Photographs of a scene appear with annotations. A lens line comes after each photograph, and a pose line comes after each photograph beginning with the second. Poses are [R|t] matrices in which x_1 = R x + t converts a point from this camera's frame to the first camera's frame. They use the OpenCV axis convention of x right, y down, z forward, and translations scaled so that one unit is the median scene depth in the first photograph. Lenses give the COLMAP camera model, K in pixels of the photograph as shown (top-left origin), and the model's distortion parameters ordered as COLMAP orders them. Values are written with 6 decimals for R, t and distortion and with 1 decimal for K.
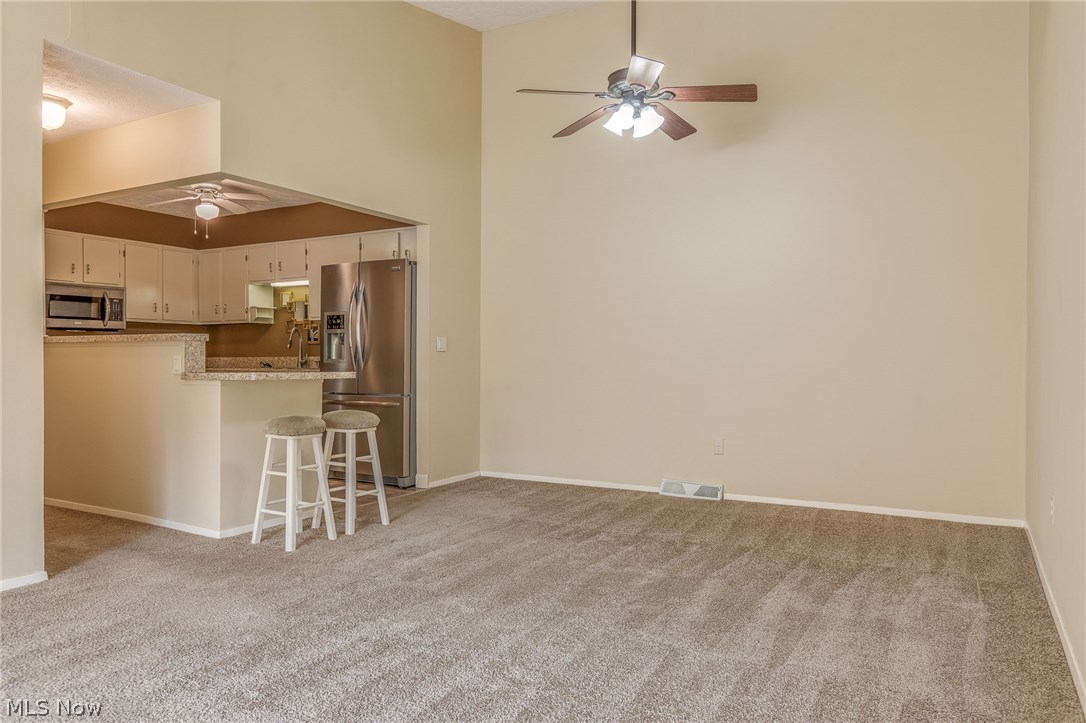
lens RADIAL K [[744.4, 0, 544.5], [0, 744.4, 364.1], [0, 0, 1]] dist [0.005724, 0.000129]
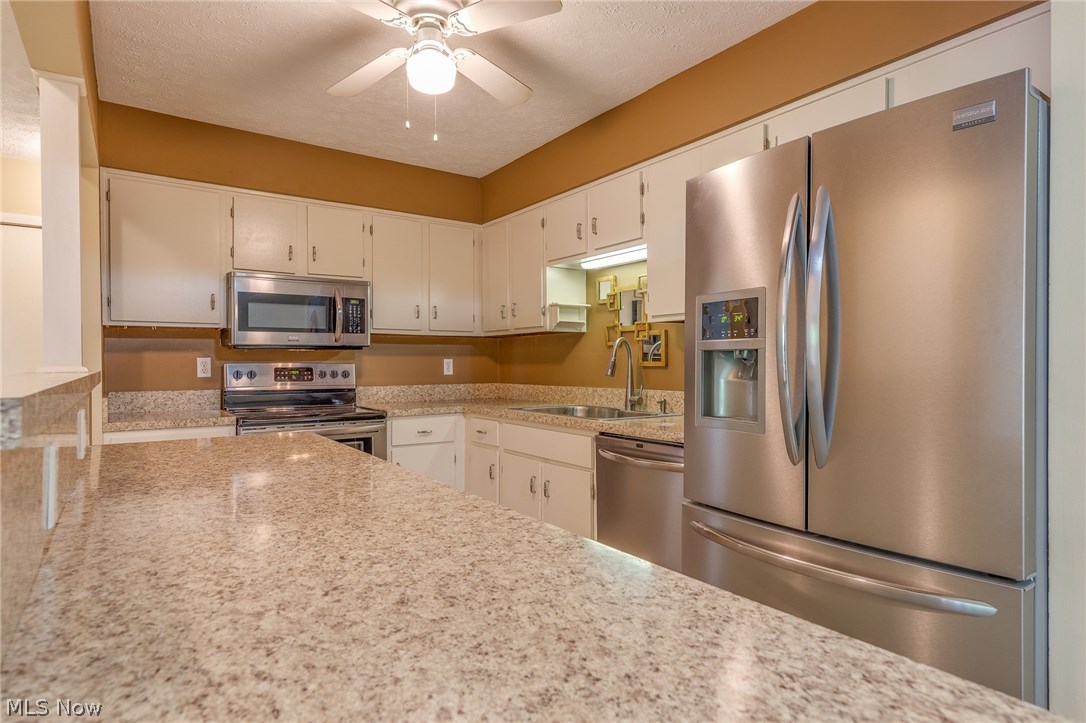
lens RADIAL K [[596.7, 0, 543.3], [0, 596.7, 361.0], [0, 0, 1]] dist [-0.000053, -0.000239]
pose [[0.903522, -0.005674, -0.428504, -0.195050], [0.002218, 0.999961, -0.008565, -0.027461], [0.428536, 0.006788, 0.903499, 0.568812]]
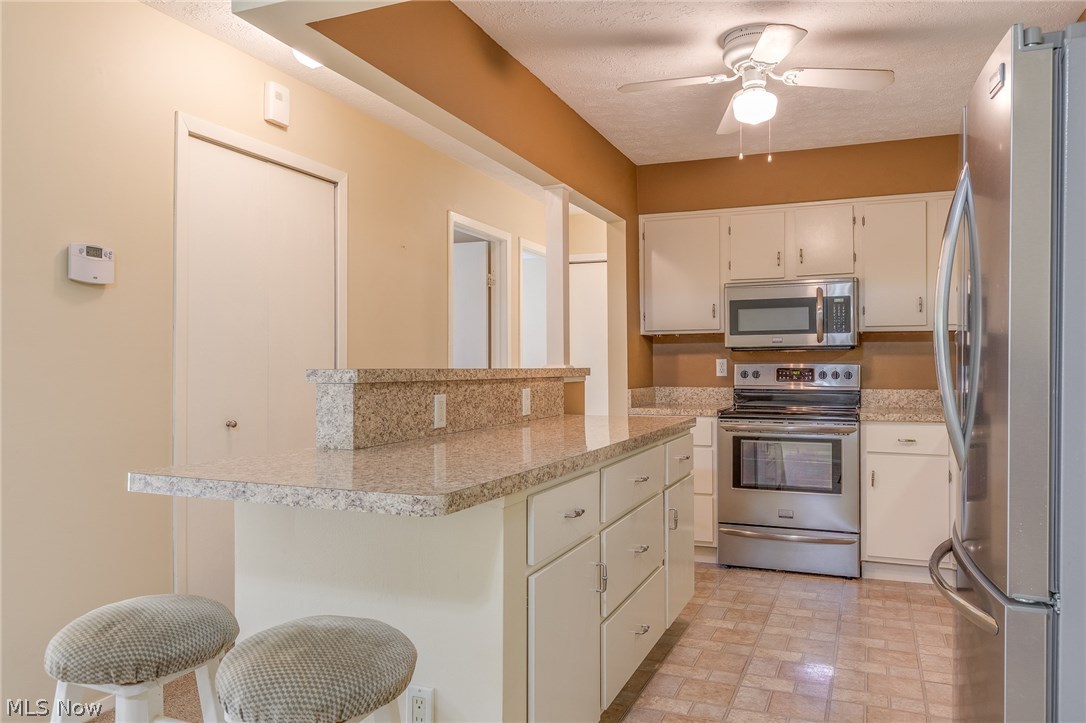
lens RADIAL K [[759.7, 0, 543.4], [0, 759.7, 366.6], [0, 0, 1]] dist [-0.003440, -0.000427]
pose [[0.129873, -0.004341, -0.991521, 0.019181], [-0.004637, 0.999977, -0.004985, -0.023710], [0.991520, 0.005245, 0.129850, 0.632614]]
